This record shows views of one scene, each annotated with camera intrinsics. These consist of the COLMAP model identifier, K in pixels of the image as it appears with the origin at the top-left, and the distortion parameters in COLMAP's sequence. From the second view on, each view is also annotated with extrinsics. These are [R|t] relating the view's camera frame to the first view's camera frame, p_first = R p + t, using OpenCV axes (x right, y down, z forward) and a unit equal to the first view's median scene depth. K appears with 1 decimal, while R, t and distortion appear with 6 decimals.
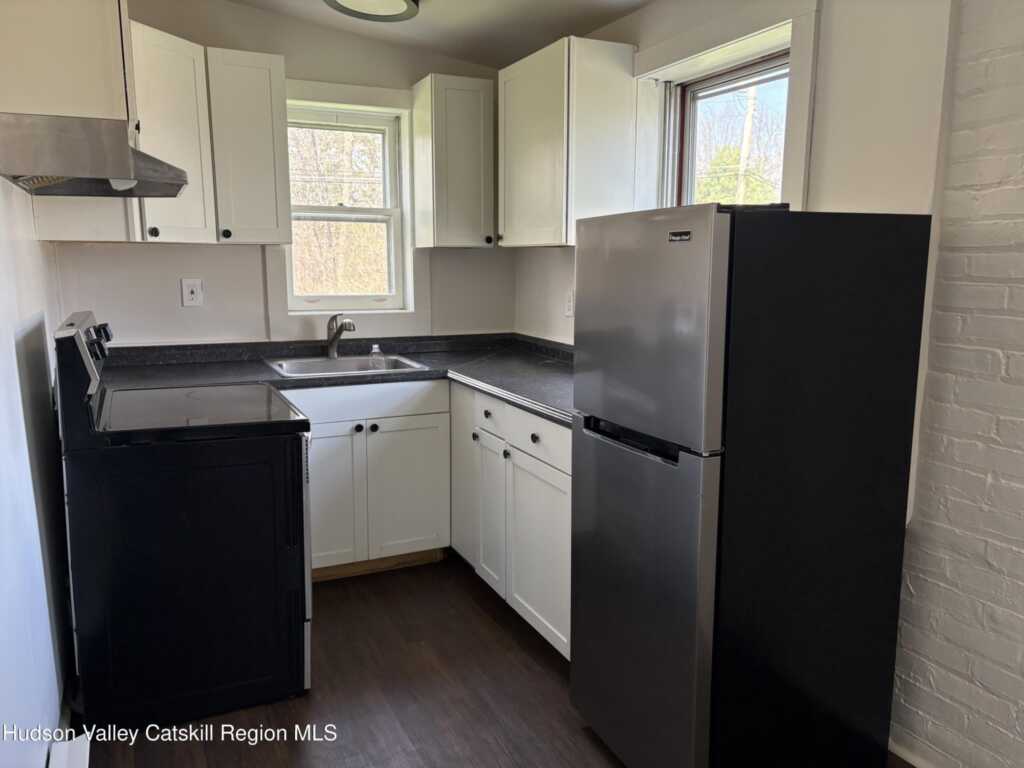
lens RADIAL K [[774.7, 0, 509.5], [0, 774.7, 392.5], [0, 0, 1]] dist [0.008447, -0.000043]
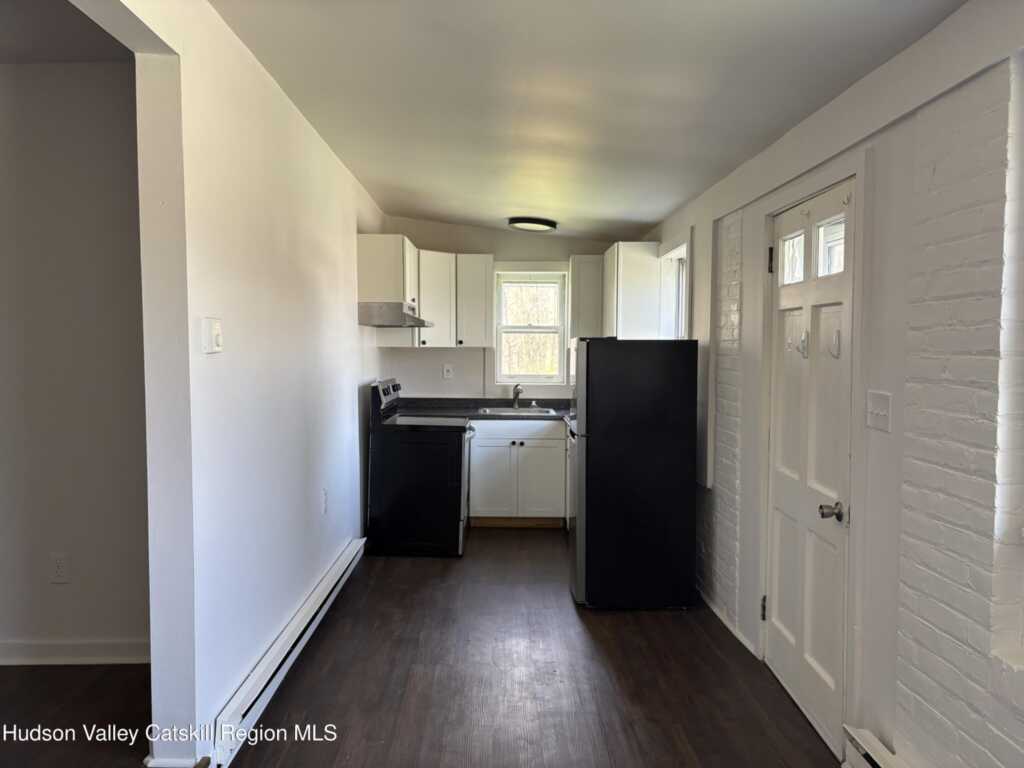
lens RADIAL K [[774.7, 0, 513.7], [0, 774.7, 380.8], [0, 0, 1]] dist [0.008447, -0.000043]
pose [[0.908098, 0.018719, -0.418339, 0.575428], [-0.072181, 0.991045, -0.112341, 0.104153], [0.412489, 0.132213, 0.901317, -0.703518]]
